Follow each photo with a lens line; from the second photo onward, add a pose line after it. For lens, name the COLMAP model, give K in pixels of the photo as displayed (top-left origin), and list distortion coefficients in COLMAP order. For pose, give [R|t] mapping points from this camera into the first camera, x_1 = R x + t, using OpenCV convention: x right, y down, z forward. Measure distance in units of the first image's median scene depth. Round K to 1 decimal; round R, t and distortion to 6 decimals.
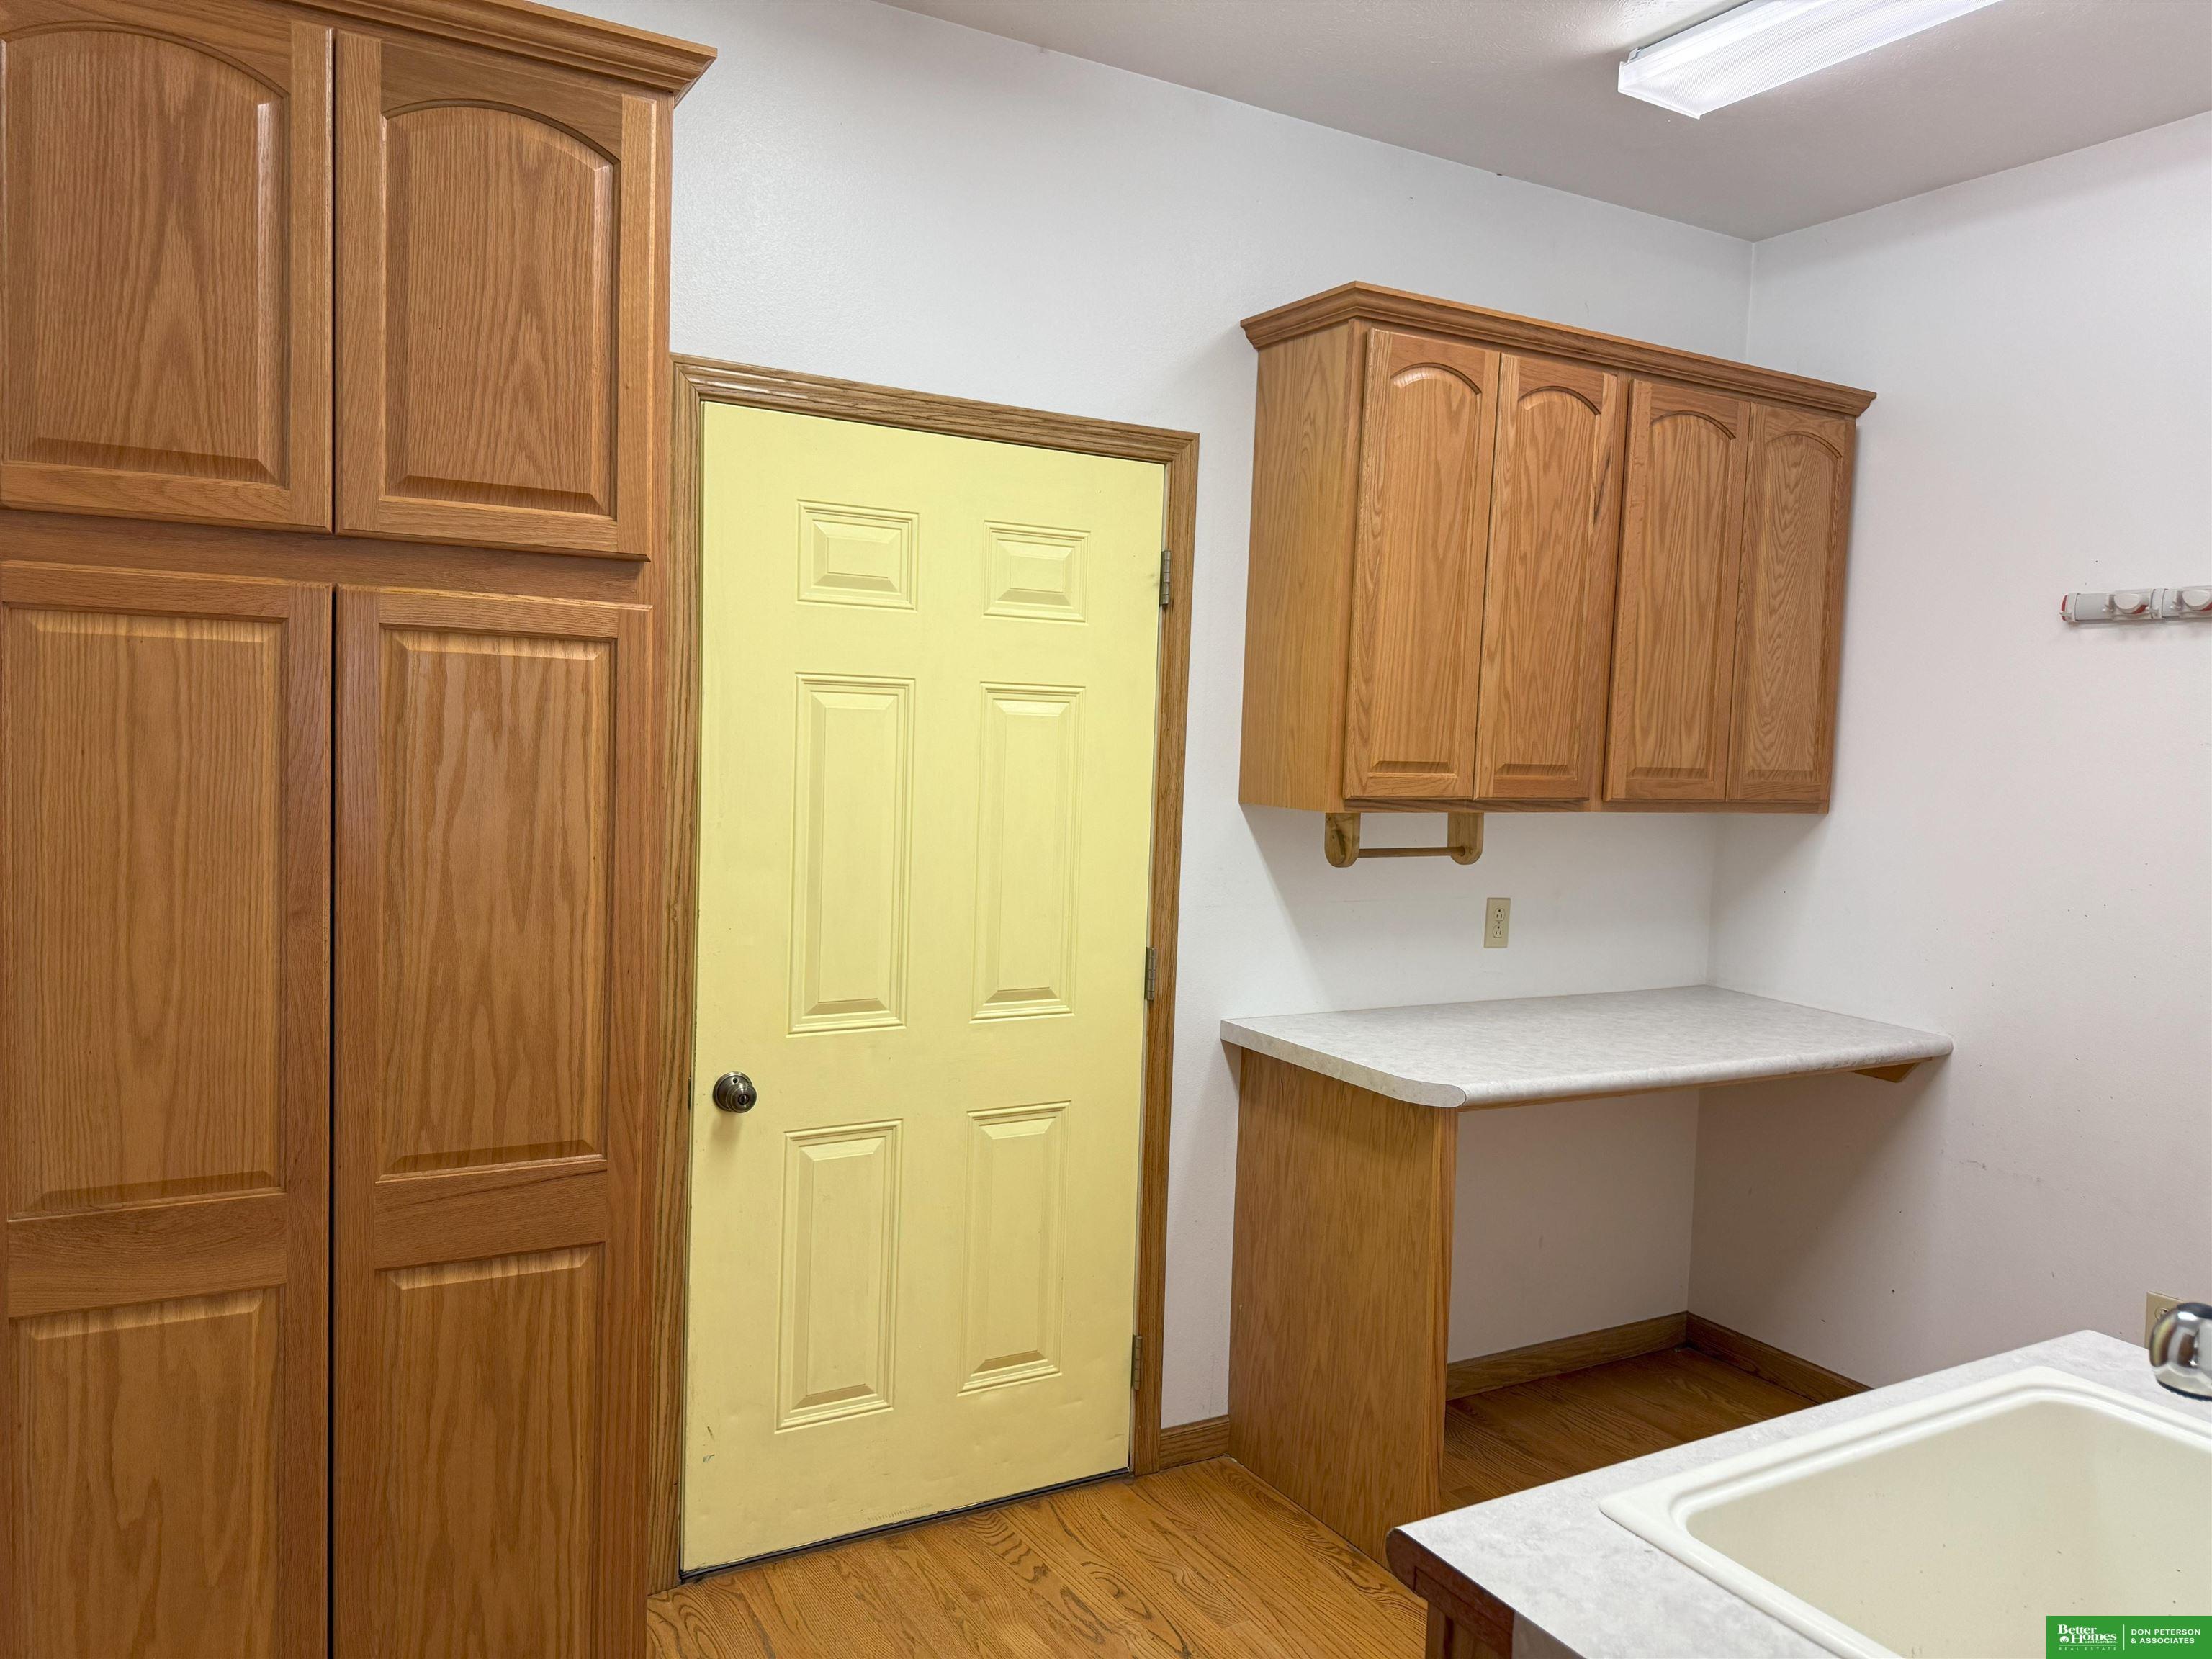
lens RADIAL K [[1575.2, 0, 1094.9], [0, 1575.2, 846.4], [0, 0, 1]] dist [0.082598, -0.143235]
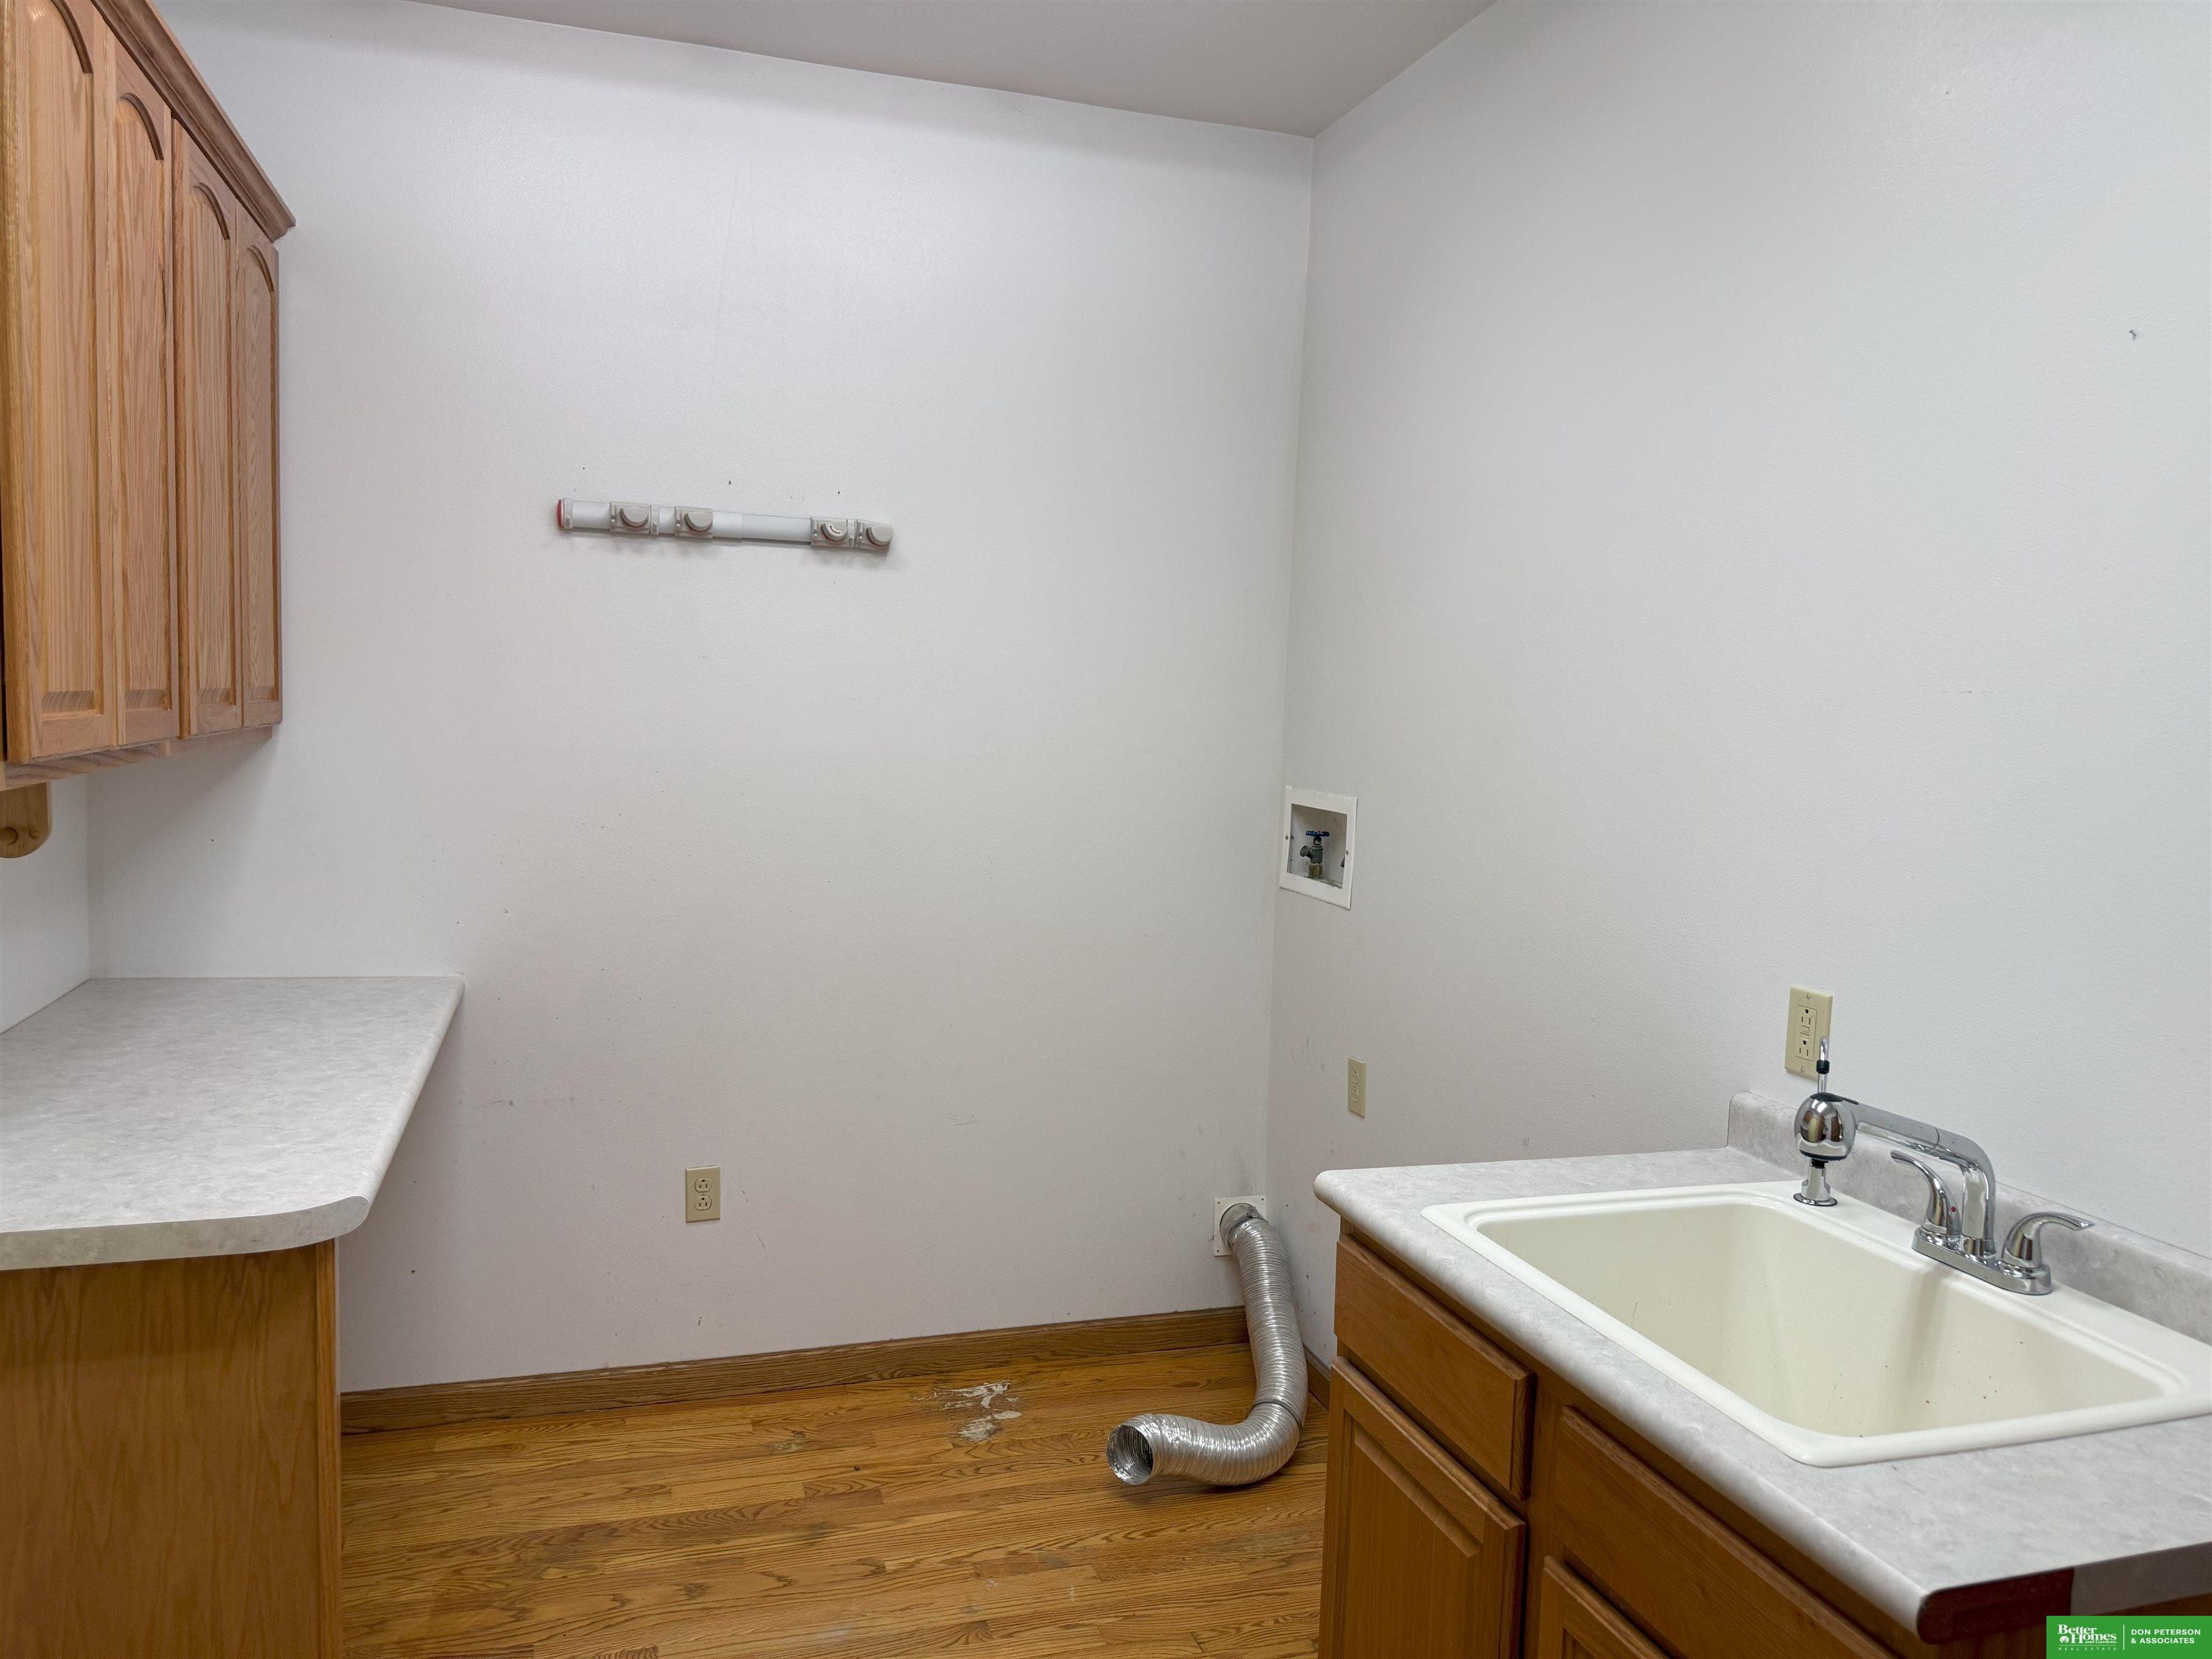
lens RADIAL K [[1575.2, 0, 1094.9], [0, 1575.2, 846.4], [0, 0, 1]] dist [0.082598, -0.143235]
pose [[0.209057, -0.120300, 0.970476, -0.295957], [0.051574, 0.992380, 0.111905, -0.044417], [-0.976543, 0.026656, 0.213668, 0.519657]]
